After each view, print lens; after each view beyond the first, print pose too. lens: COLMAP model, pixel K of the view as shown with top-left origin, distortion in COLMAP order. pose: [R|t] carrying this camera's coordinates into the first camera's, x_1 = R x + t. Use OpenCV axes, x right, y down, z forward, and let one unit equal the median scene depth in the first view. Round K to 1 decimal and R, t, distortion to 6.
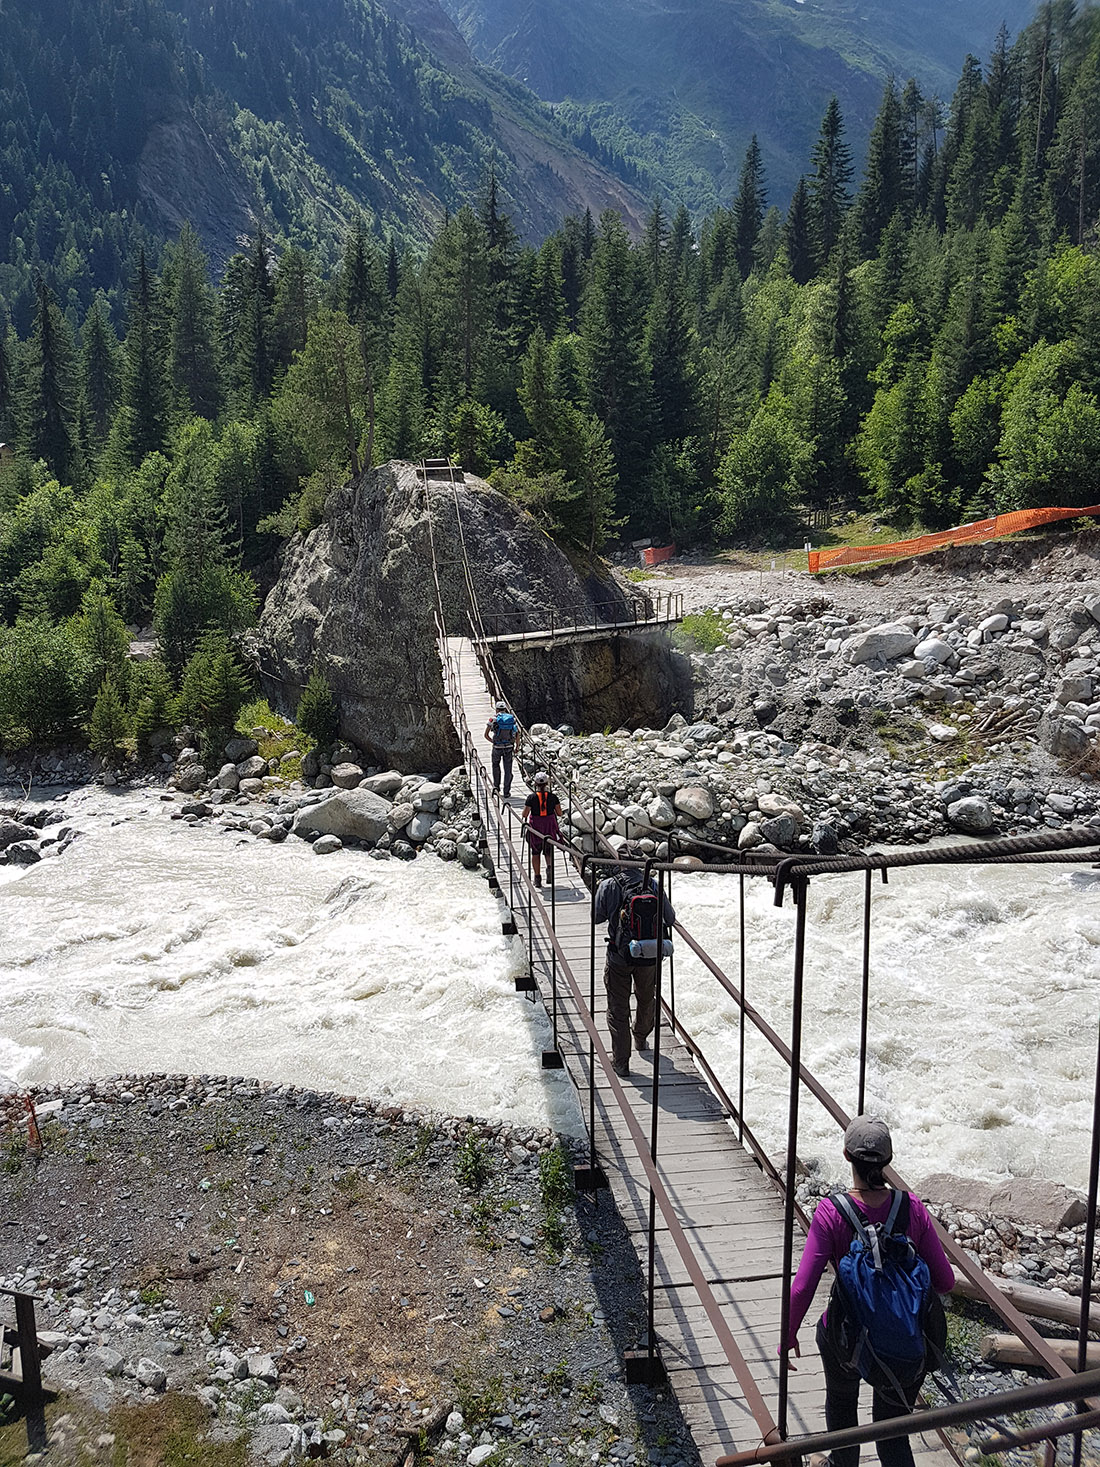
lens RADIAL K [[1096.7, 0, 547.7], [0, 1096.7, 729.0], [0, 0, 1]] dist [-0.035517, -0.029658]
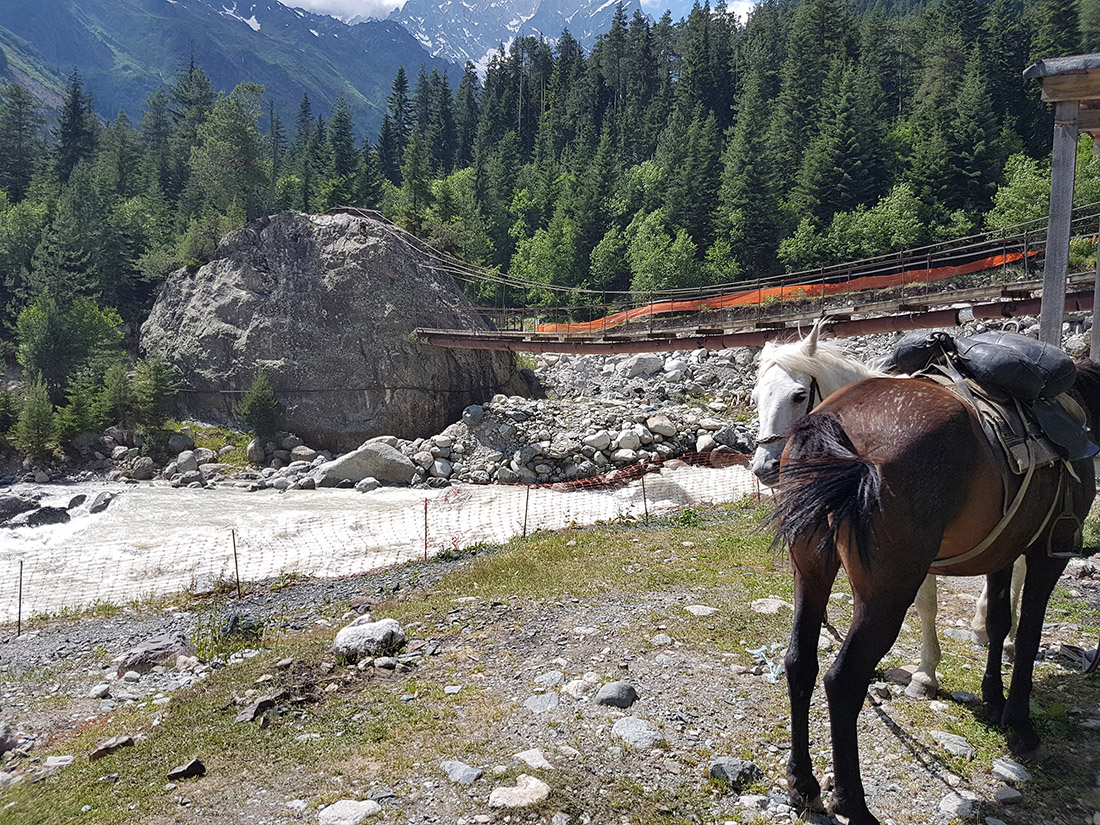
lens RADIAL K [[822.4, 0, 553.2], [0, 822.4, 419.1], [0, 0, 1]] dist [-0.035517, -0.029658]
pose [[0.834447, -0.002737, 0.551082, -0.416516], [0.097431, 0.984968, -0.142638, 0.143896], [-0.542407, 0.172716, 0.822170, 0.149045]]
